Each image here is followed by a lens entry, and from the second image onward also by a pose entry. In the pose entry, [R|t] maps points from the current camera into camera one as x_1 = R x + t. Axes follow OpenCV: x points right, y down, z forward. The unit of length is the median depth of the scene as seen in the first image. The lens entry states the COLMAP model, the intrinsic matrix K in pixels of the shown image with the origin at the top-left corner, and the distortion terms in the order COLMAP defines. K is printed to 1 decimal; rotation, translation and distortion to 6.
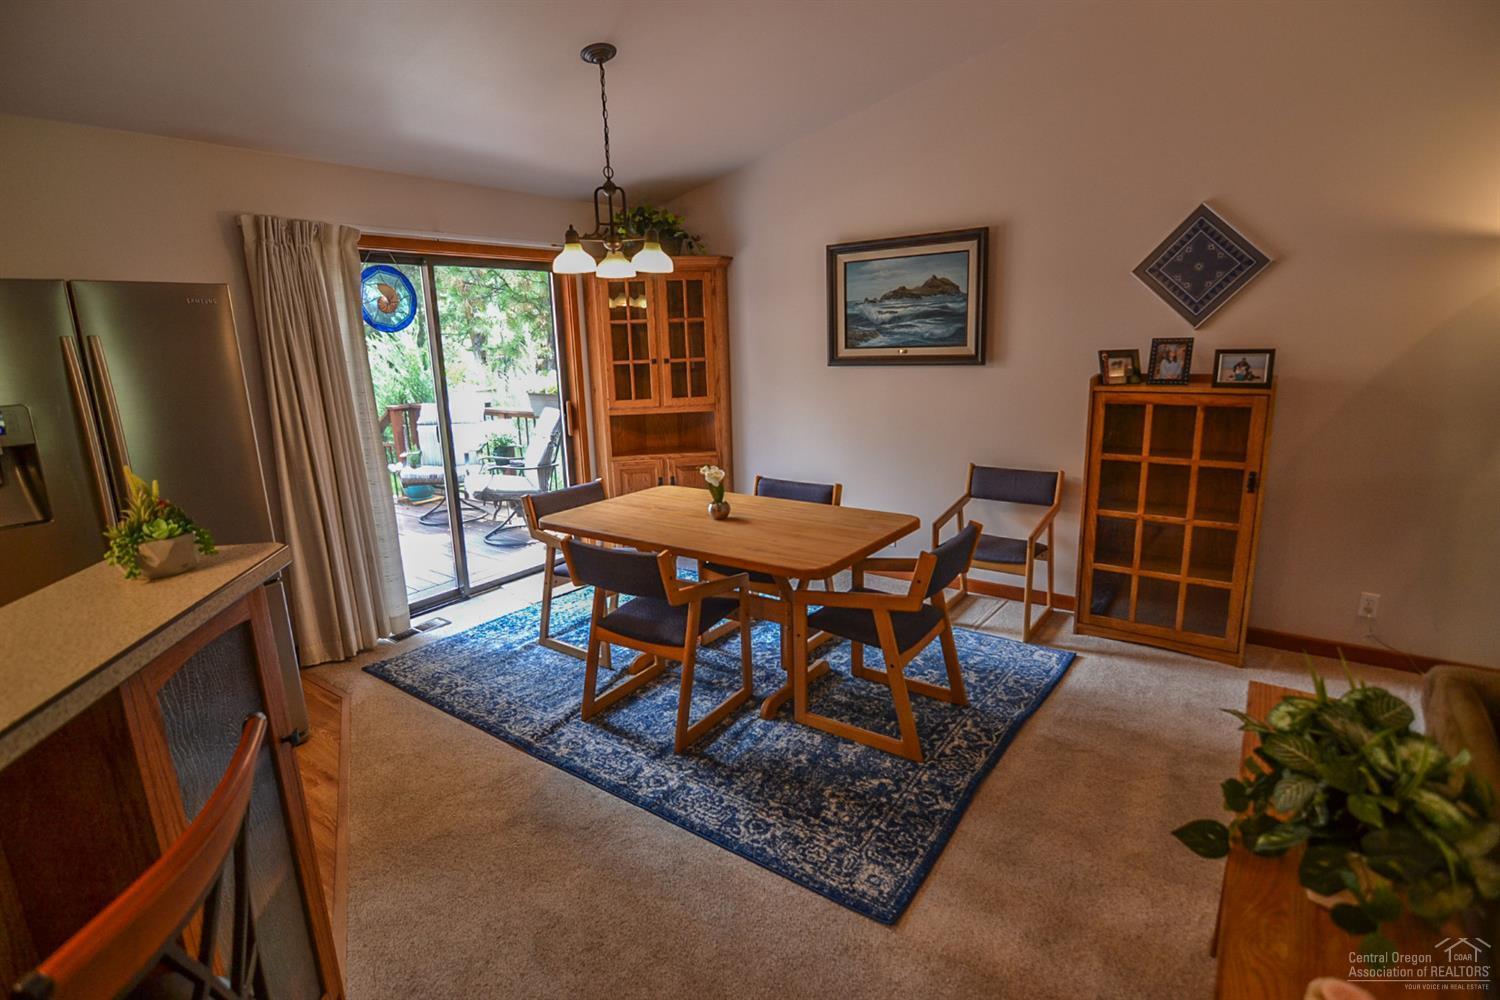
lens RADIAL K [[732.6, 0, 742.5], [0, 732.6, 499.8], [0, 0, 1]] dist [-0.012364, -0.007791]
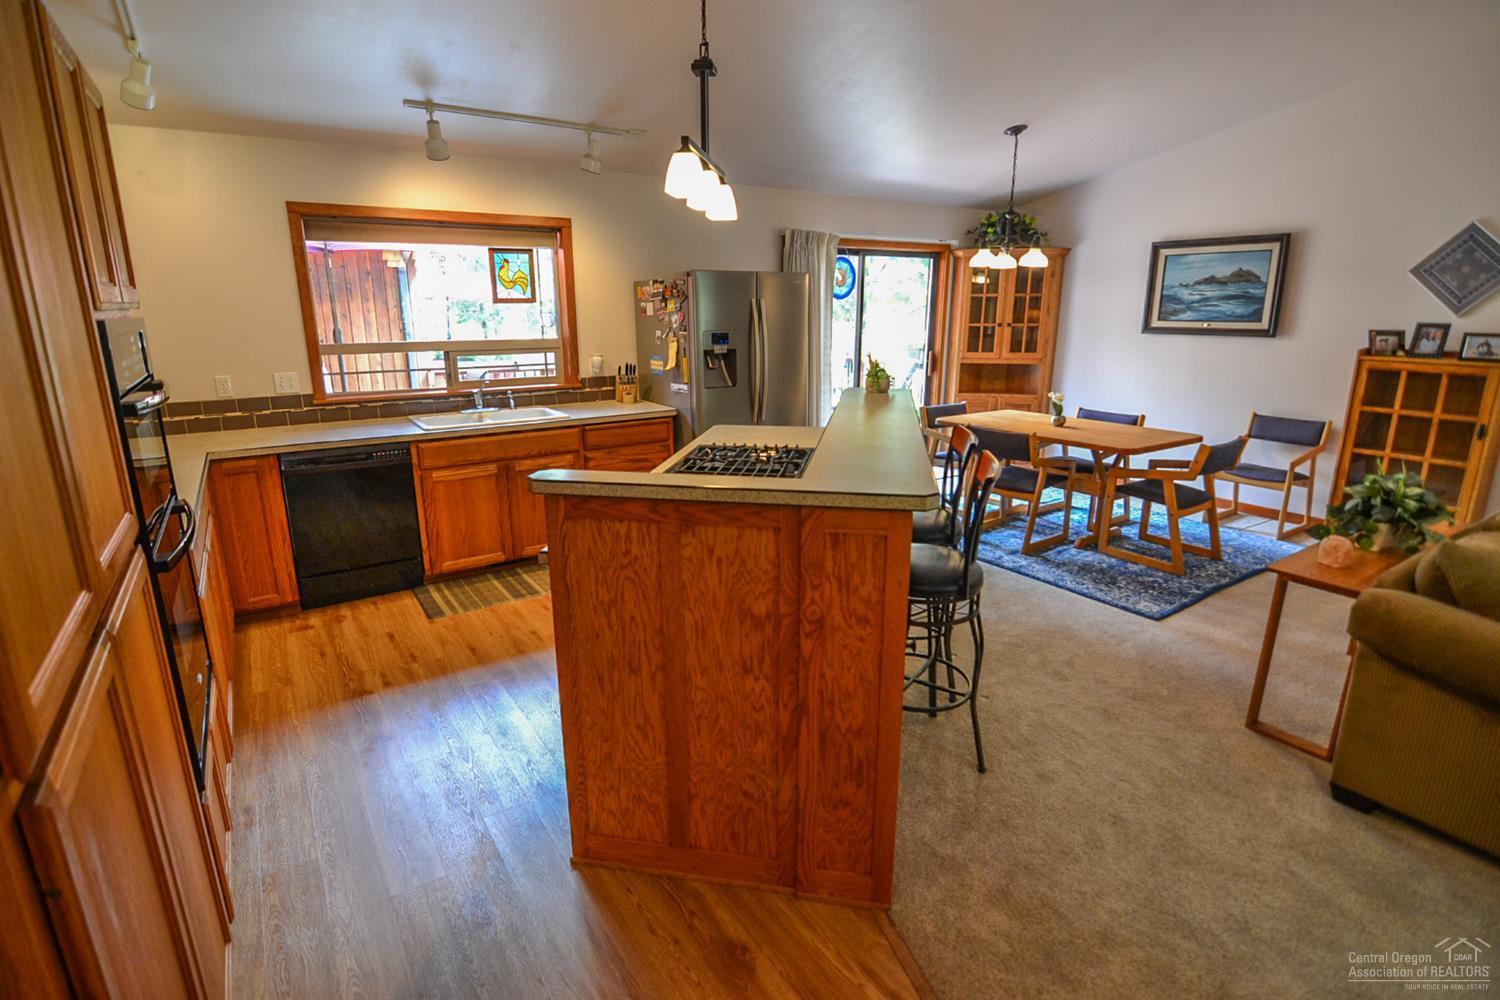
lens RADIAL K [[732.6, 0, 739.2], [0, 732.6, 499.2], [0, 0, 1]] dist [-0.012364, -0.007791]
pose [[0.937858, 0.115340, -0.327289, -0.128930], [-0.100679, 0.993019, 0.061452, 0.139265], [0.332092, -0.024683, 0.942924, -0.639717]]
